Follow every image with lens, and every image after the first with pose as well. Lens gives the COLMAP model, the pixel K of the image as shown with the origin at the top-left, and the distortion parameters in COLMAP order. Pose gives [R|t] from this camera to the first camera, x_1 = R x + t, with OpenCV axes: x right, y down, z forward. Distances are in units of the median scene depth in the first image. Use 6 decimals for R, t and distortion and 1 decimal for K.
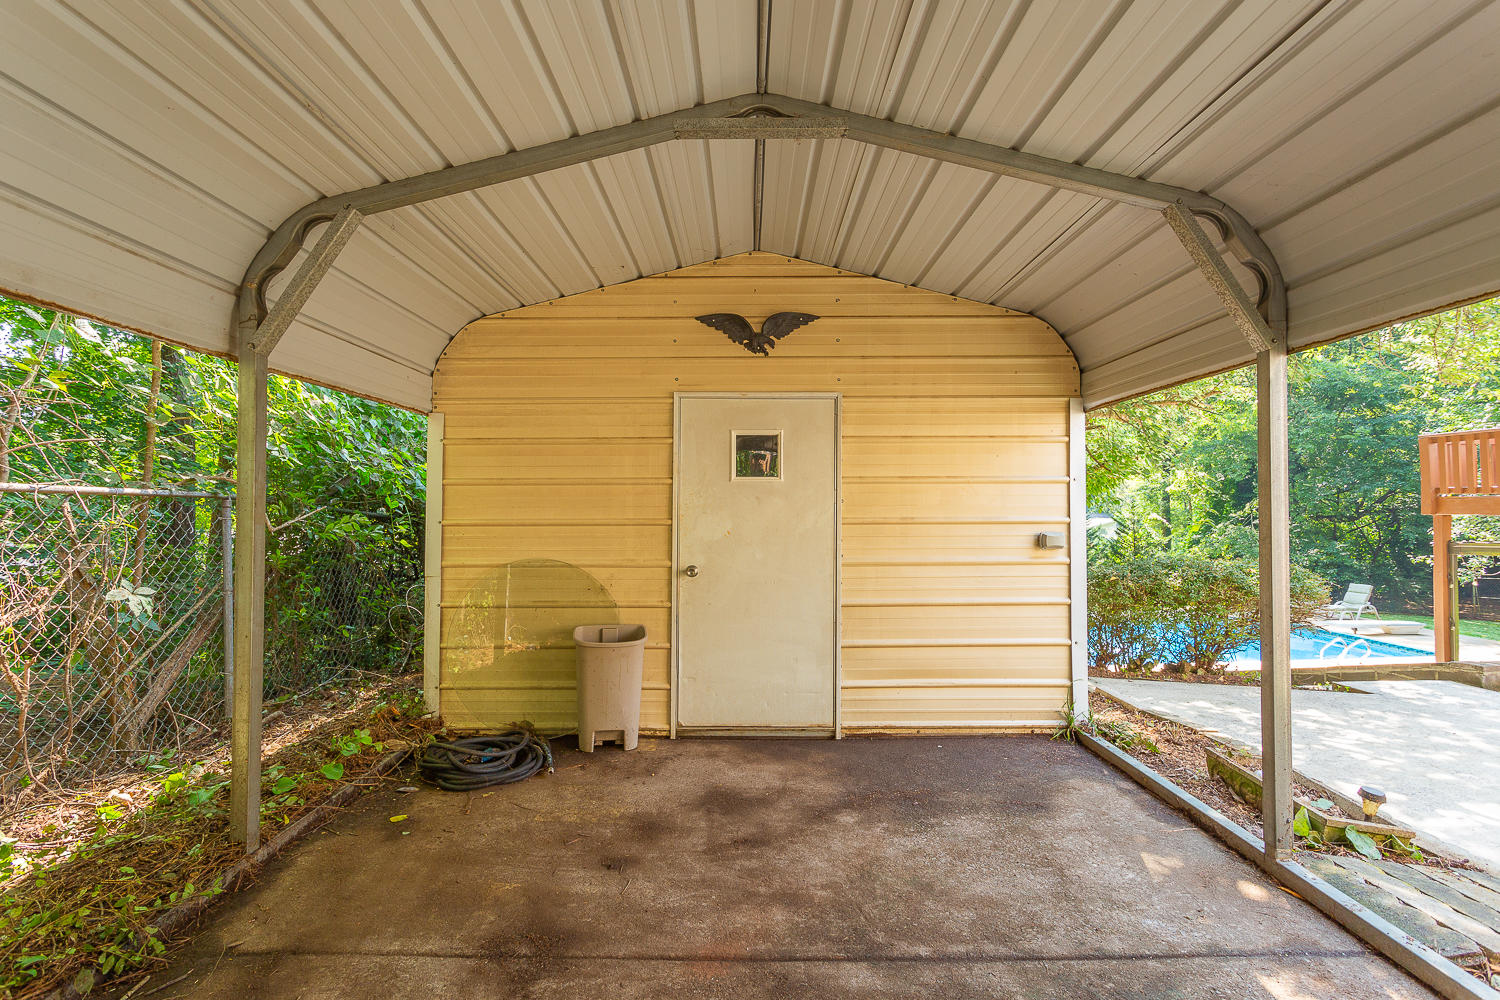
lens RADIAL K [[709.1, 0, 744.3], [0, 709.1, 493.7], [0, 0, 1]] dist [0.005667, 0.000044]
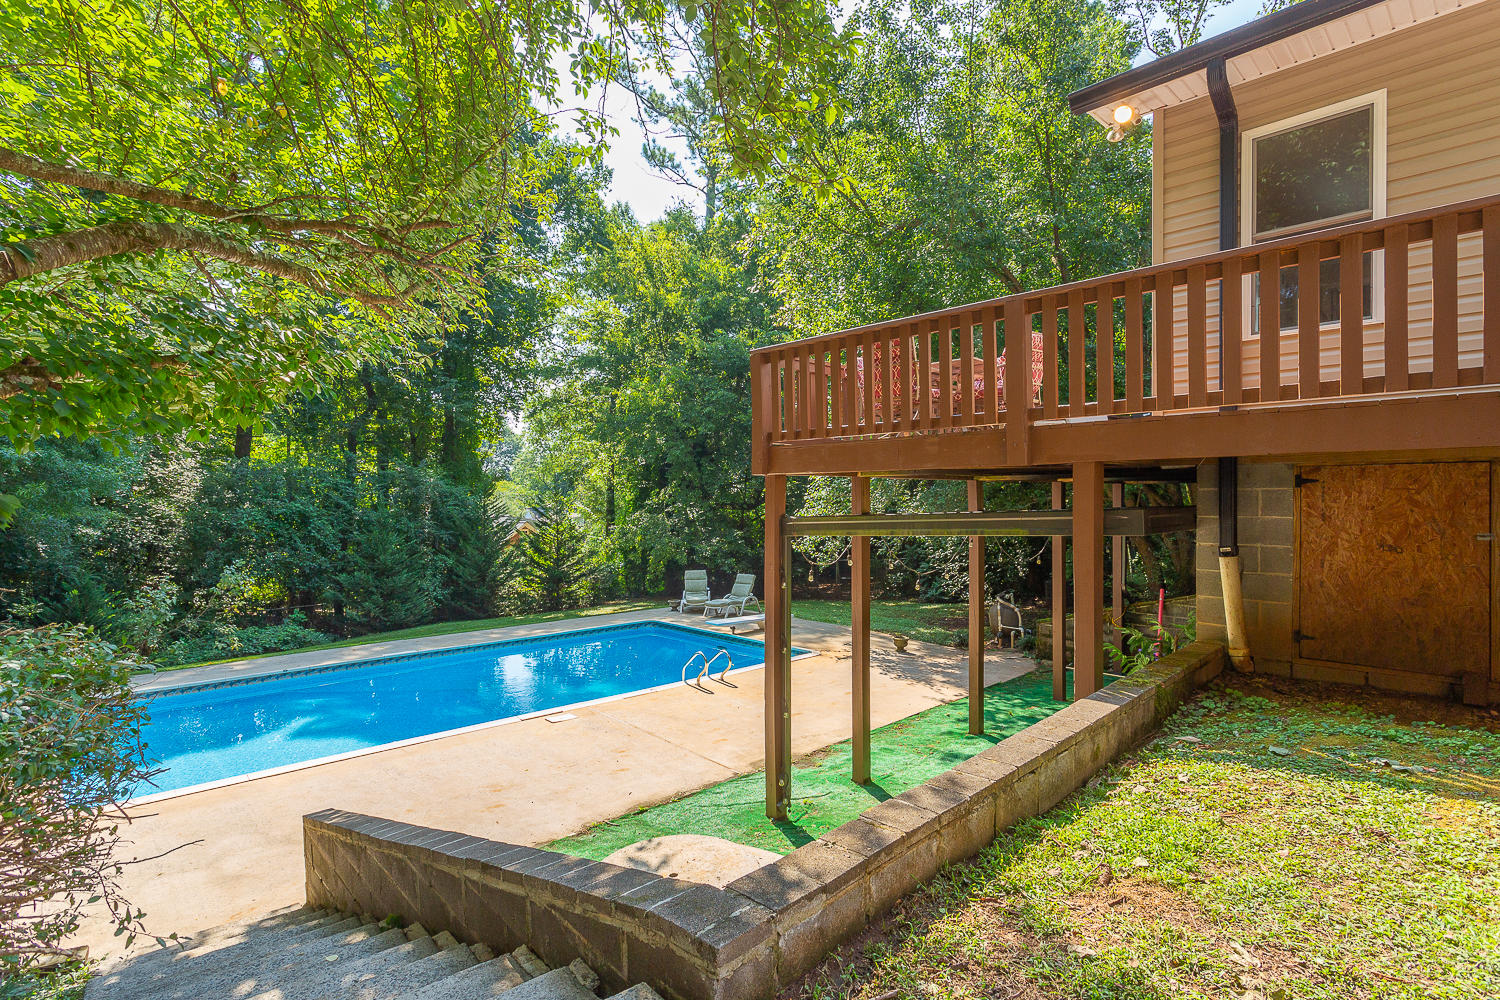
lens RADIAL K [[757.6, 0, 743.0], [0, 757.6, 505.7], [0, 0, 1]] dist [0.001781, 0.000073]
pose [[0.789346, -0.003820, 0.613937, 0.230209], [-0.008883, 0.999805, 0.017641, 0.019378], [-0.613885, -0.019379, 0.789158, 0.205246]]
